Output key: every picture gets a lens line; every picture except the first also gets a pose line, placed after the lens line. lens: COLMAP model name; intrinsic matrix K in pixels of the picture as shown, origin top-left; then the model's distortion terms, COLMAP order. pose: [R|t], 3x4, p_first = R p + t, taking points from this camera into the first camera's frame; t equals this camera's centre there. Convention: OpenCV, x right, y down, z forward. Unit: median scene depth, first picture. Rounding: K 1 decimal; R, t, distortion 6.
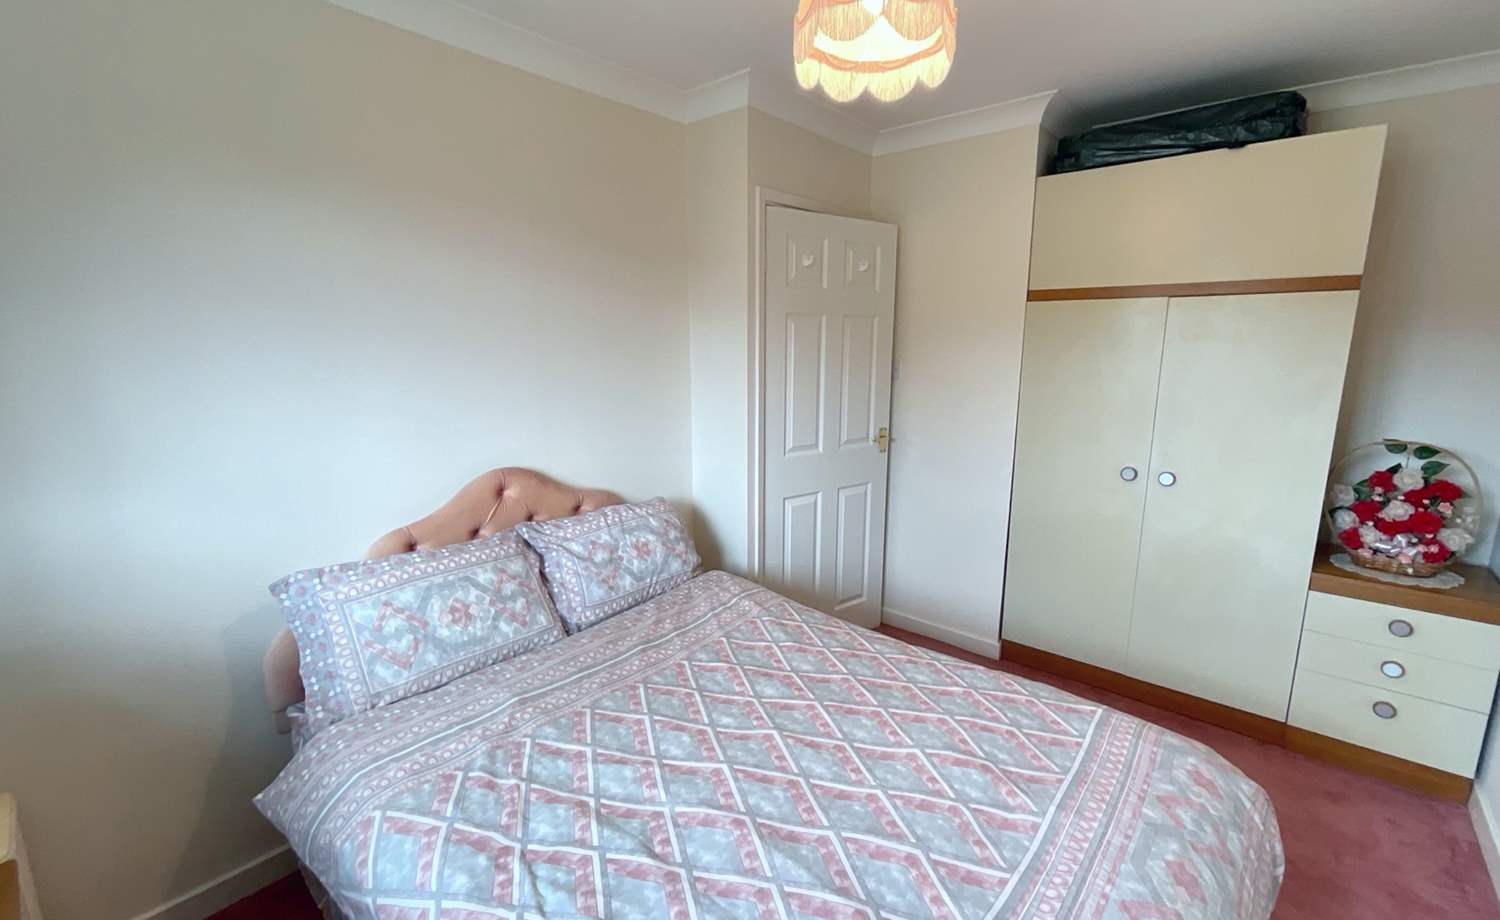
lens RADIAL K [[647.9, 0, 750.0], [0, 647.9, 460.0], [0, 0, 1]] dist [0.016429, 0.000260]
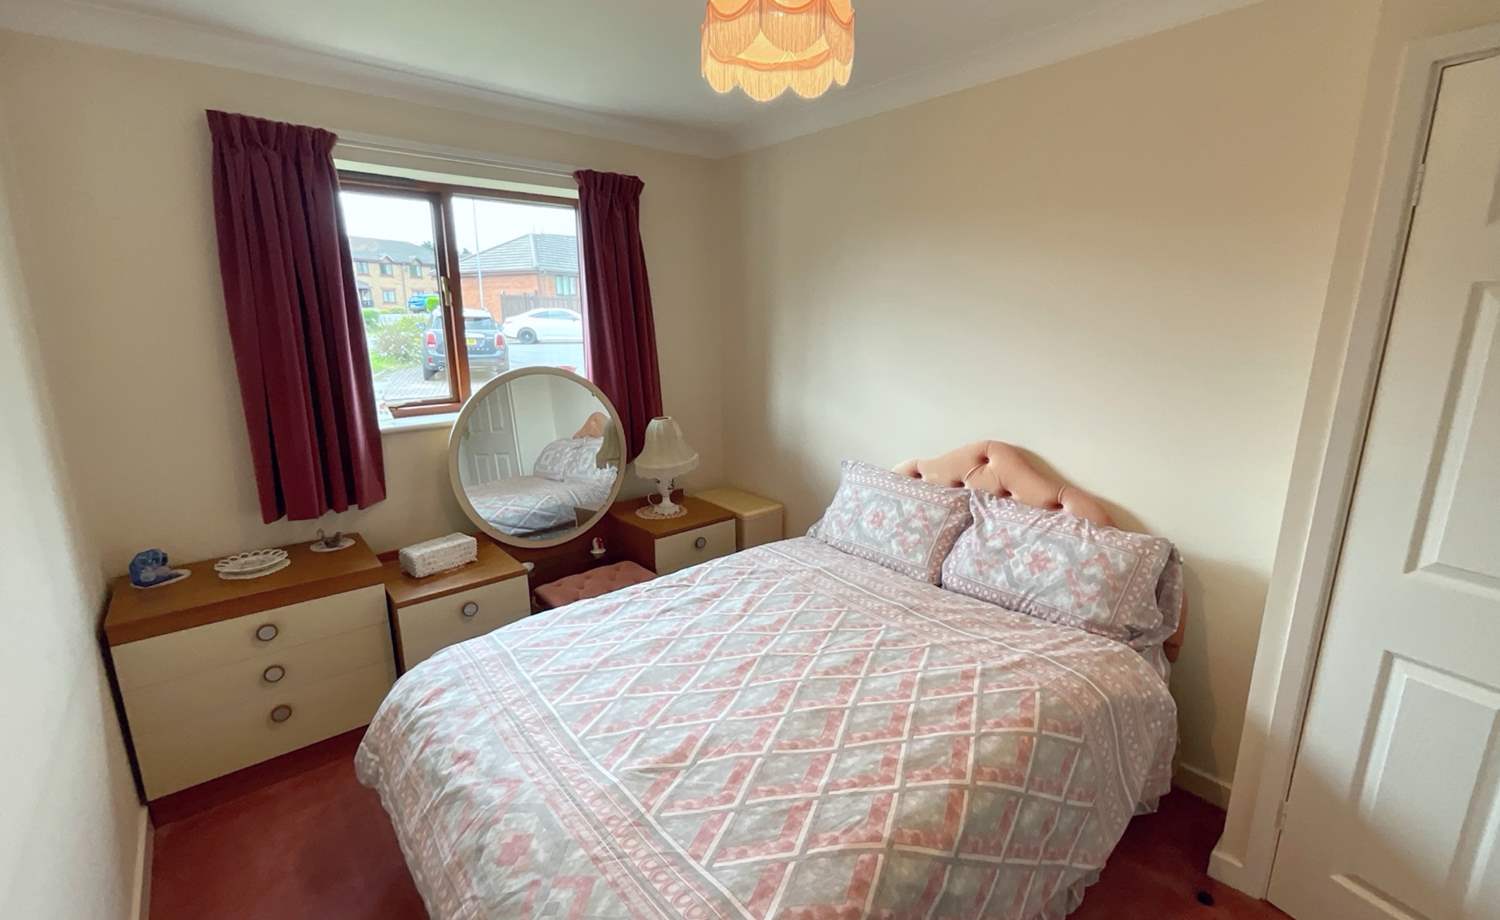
lens RADIAL K [[641.0, 0, 750.0], [0, 641.0, 460.0], [0, 0, 1]] dist [0.000611, 0.000027]
pose [[-0.159743, 0.215965, -0.963245, 0.892827], [-0.184902, 0.951960, 0.244099, -0.173609], [0.969687, 0.217099, -0.112136, 0.822010]]
